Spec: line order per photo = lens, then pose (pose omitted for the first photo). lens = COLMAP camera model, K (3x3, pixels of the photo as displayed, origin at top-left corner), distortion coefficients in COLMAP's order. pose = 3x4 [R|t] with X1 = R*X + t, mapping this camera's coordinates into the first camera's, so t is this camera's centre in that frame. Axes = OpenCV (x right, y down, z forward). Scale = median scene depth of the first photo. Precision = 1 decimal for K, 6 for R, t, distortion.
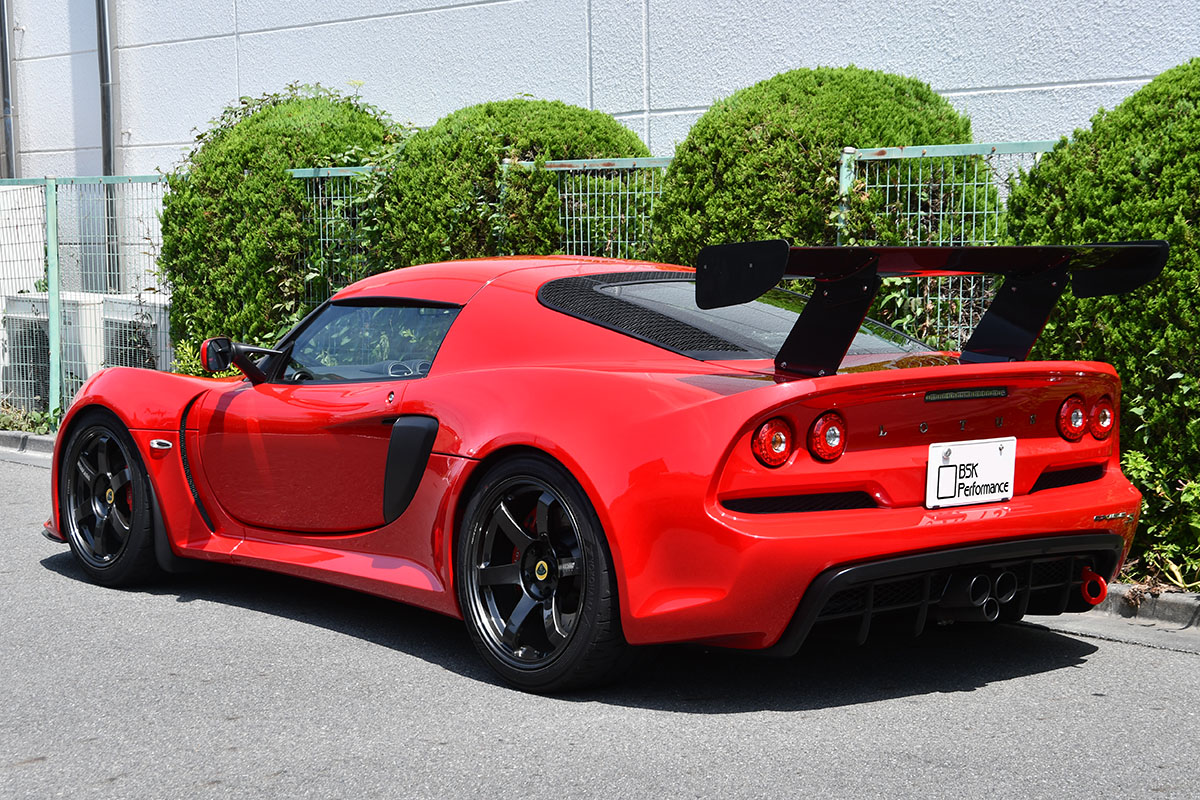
lens RADIAL K [[2372.5, 0, 600.0], [0, 2372.5, 400.0], [0, 0, 1]] dist [0.036888, 0.122793]
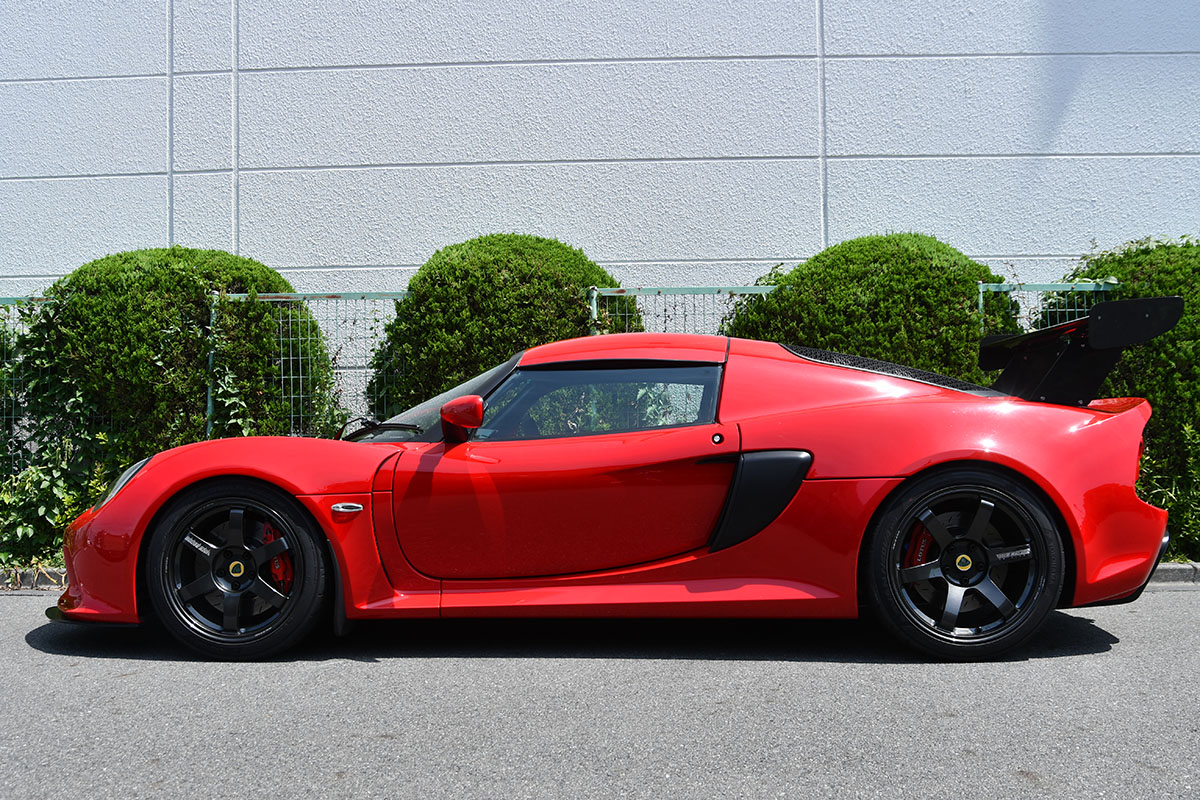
lens RADIAL K [[1301.7, 0, 600.0], [0, 1301.7, 400.0], [0, 0, 1]] dist [-0.143705, 0.150096]
pose [[0.669365, 0.015997, 0.742761, -0.496934], [0.061424, 0.995154, -0.076787, 0.021118], [-0.740390, 0.097022, 0.665138, 0.528333]]
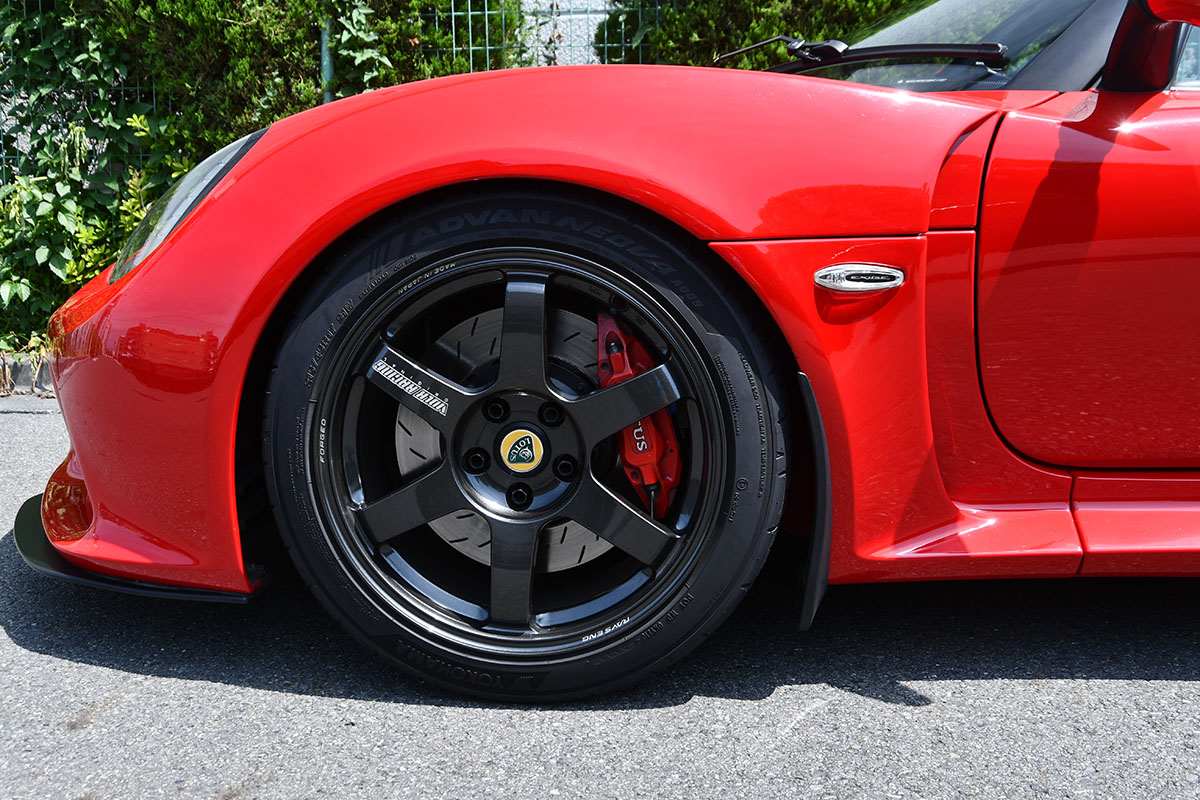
lens RADIAL K [[1301.7, 0, 600.0], [0, 1301.7, 400.0], [0, 0, 1]] dist [-0.143705, 0.150096]
pose [[0.698392, -0.135415, 0.702788, -0.326613], [0.055799, 0.989251, 0.135161, 0.008668], [-0.713537, -0.055181, 0.698441, 0.857732]]
